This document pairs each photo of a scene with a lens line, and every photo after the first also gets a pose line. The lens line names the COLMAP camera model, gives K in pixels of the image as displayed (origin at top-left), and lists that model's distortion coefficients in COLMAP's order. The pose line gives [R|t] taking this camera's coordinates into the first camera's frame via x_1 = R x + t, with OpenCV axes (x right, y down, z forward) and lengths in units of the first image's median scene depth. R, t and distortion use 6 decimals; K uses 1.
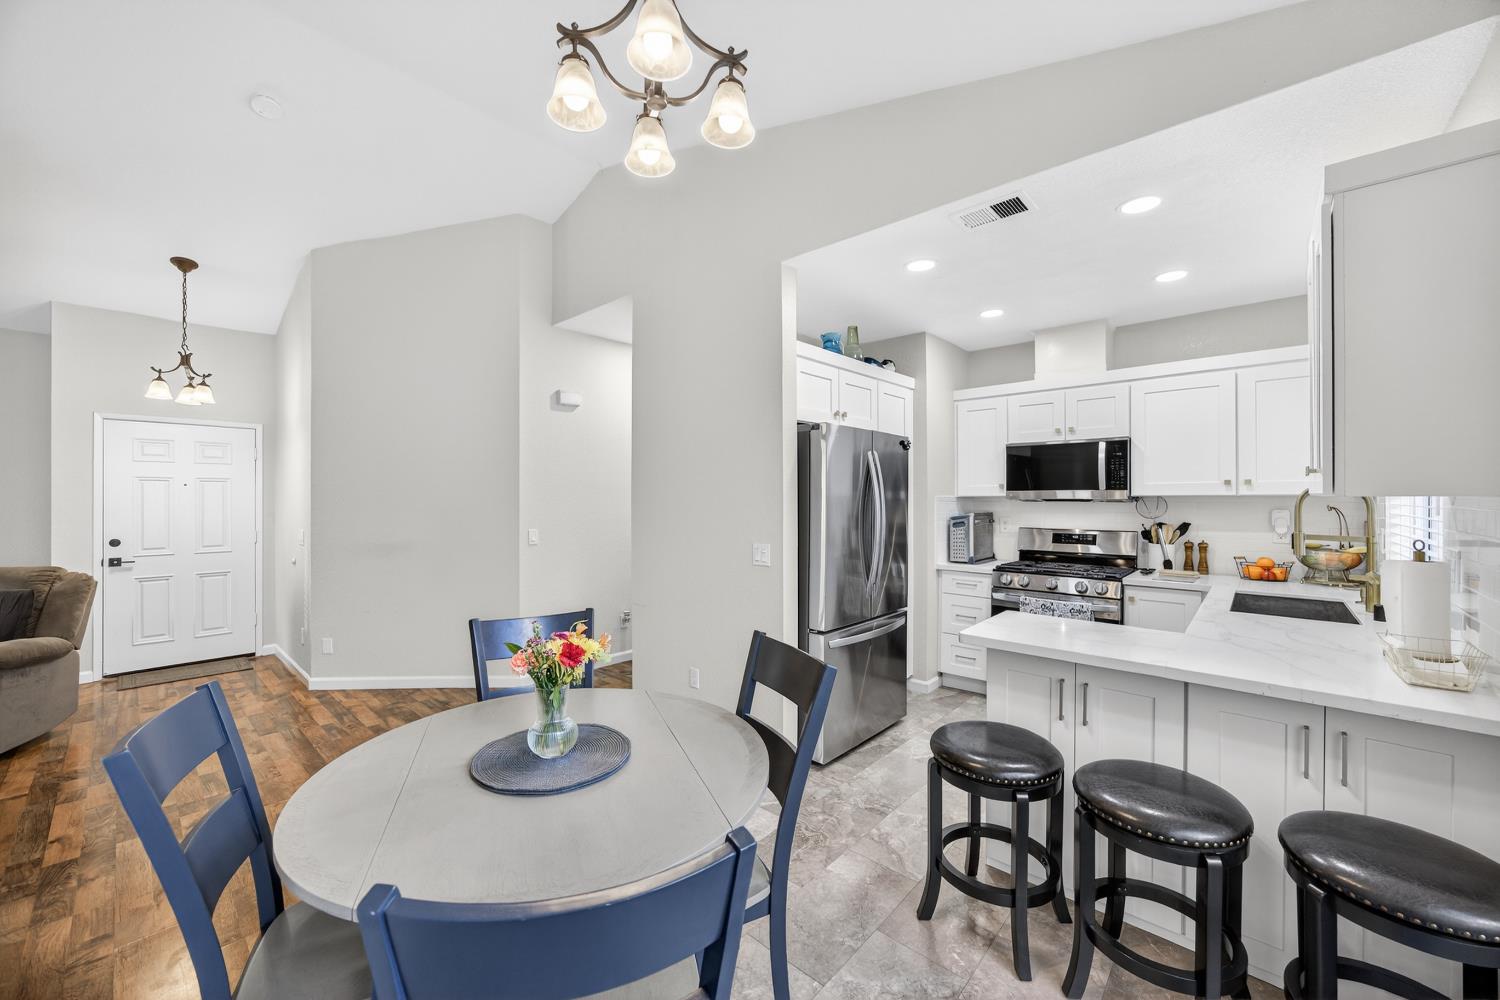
lens RADIAL K [[581.6, 0, 757.9], [0, 581.6, 496.7], [0, 0, 1]] dist [0.000042, 0.000129]
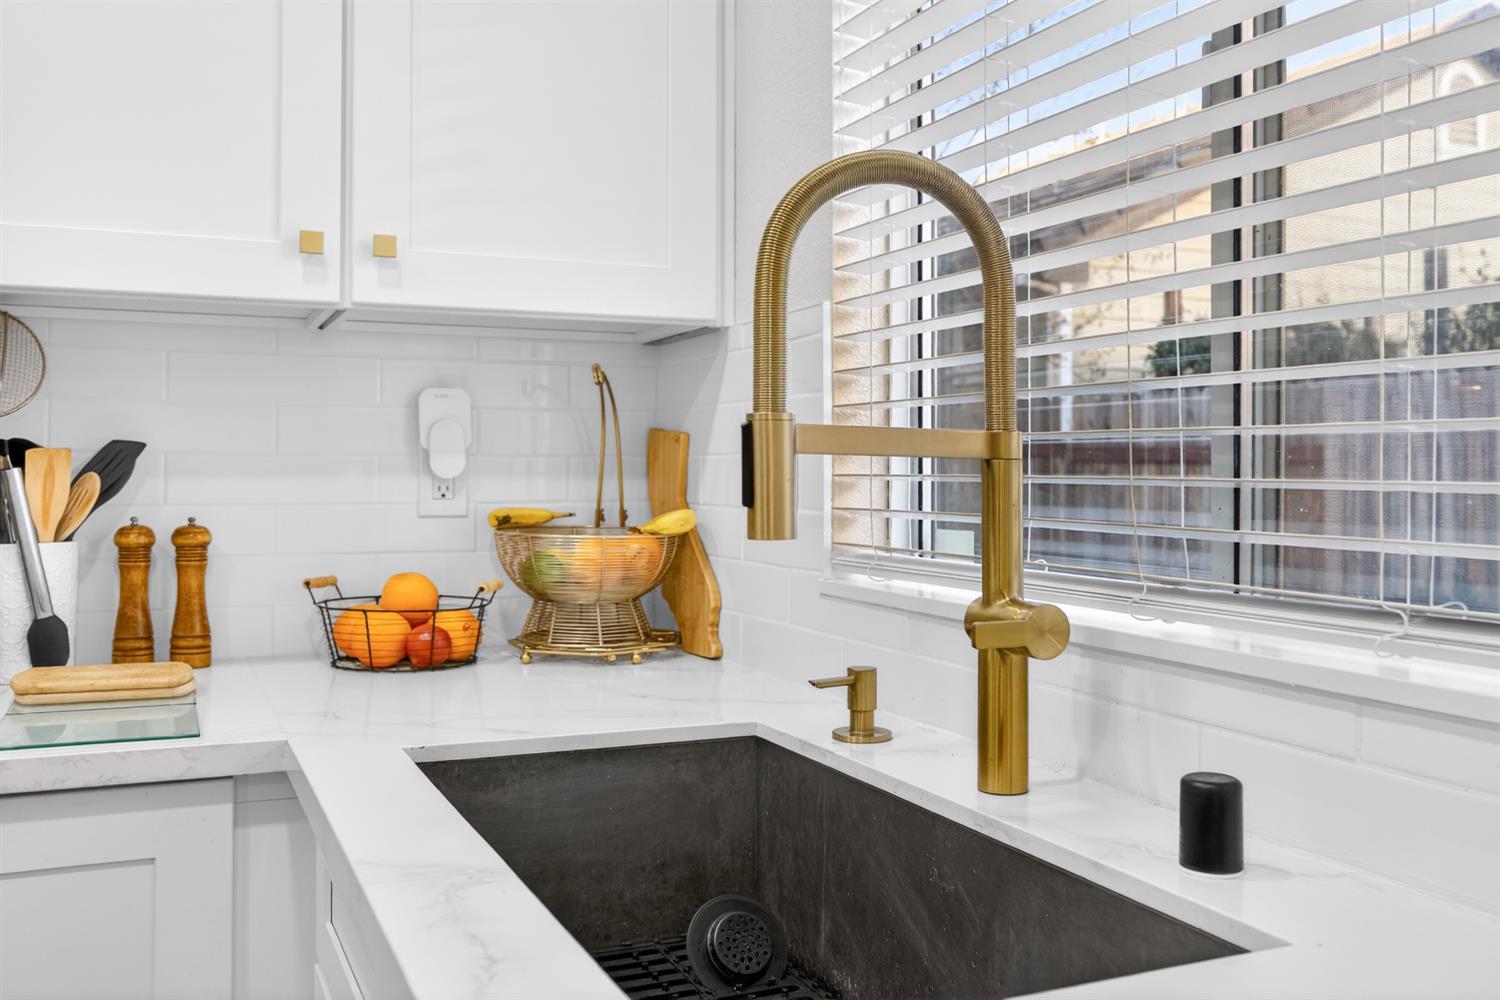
lens RADIAL K [[1324.3, 0, 750.2], [0, 1324.3, 459.4], [0, 0, 1]] dist [0.009428, 0.007134]
pose [[0.416885, 0.012005, 0.908880, 0.383236], [-0.006727, 0.999926, -0.010122, 0.055597], [-0.908934, -0.001894, 0.416935, 0.581013]]
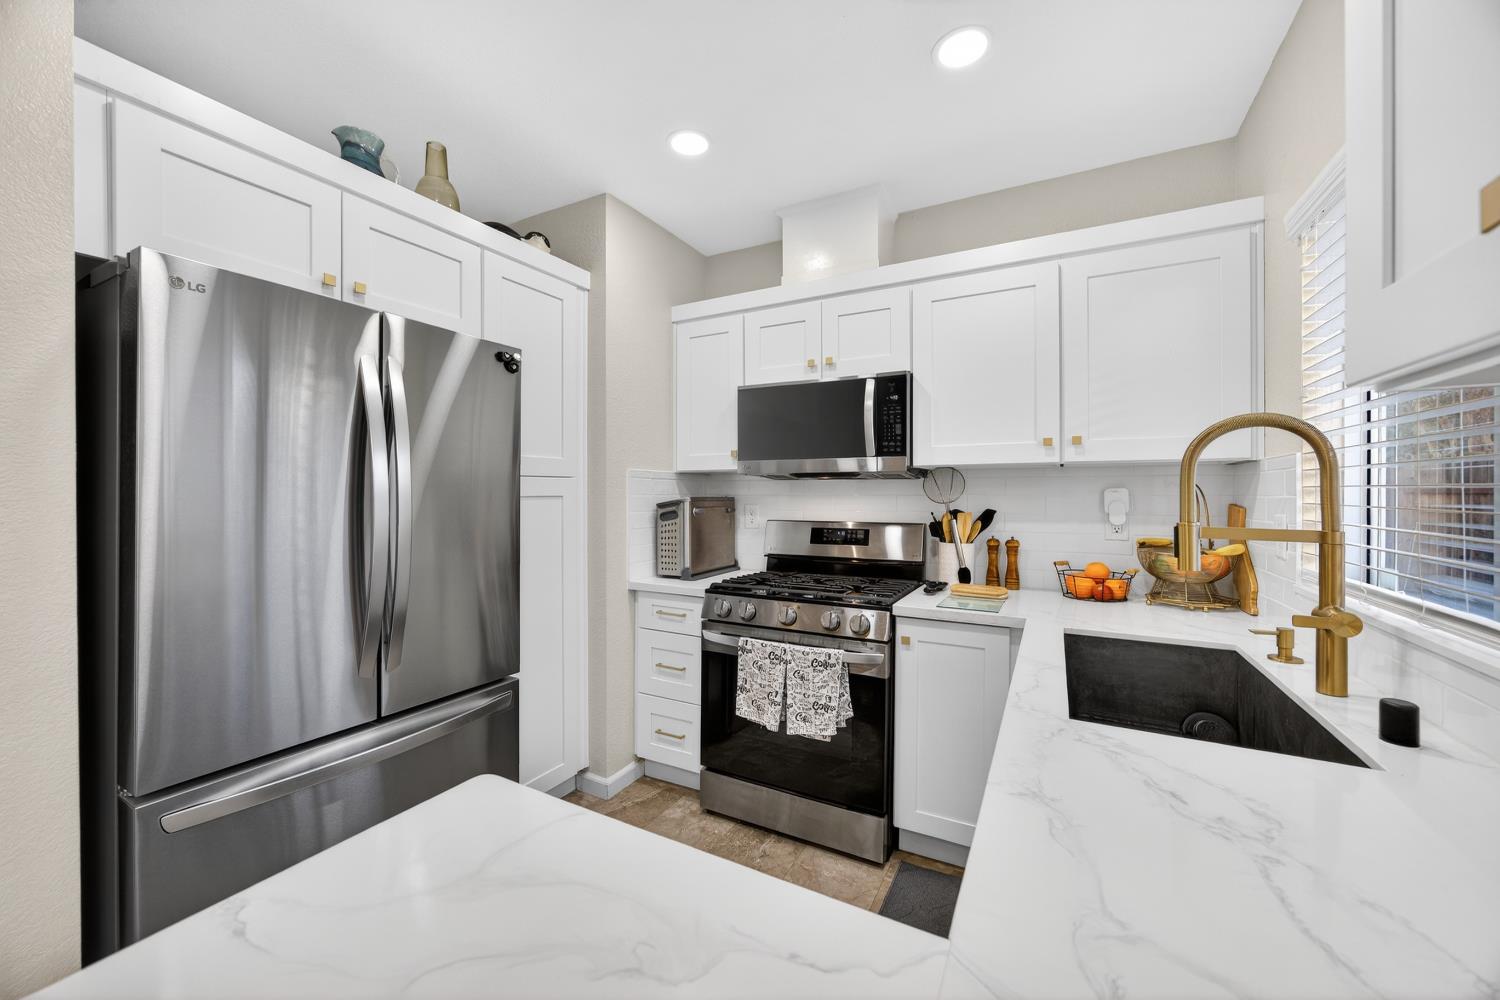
lens RADIAL K [[576.4, 0, 747.9], [0, 576.4, 492.9], [0, 0, 1]] dist [-0.021480, 0.000125]
pose [[0.974563, 0.002335, 0.224102, 0.332379], [-0.002518, 0.999997, 0.000531, 0.026438], [-0.224100, -0.001082, 0.974566, 0.439797]]
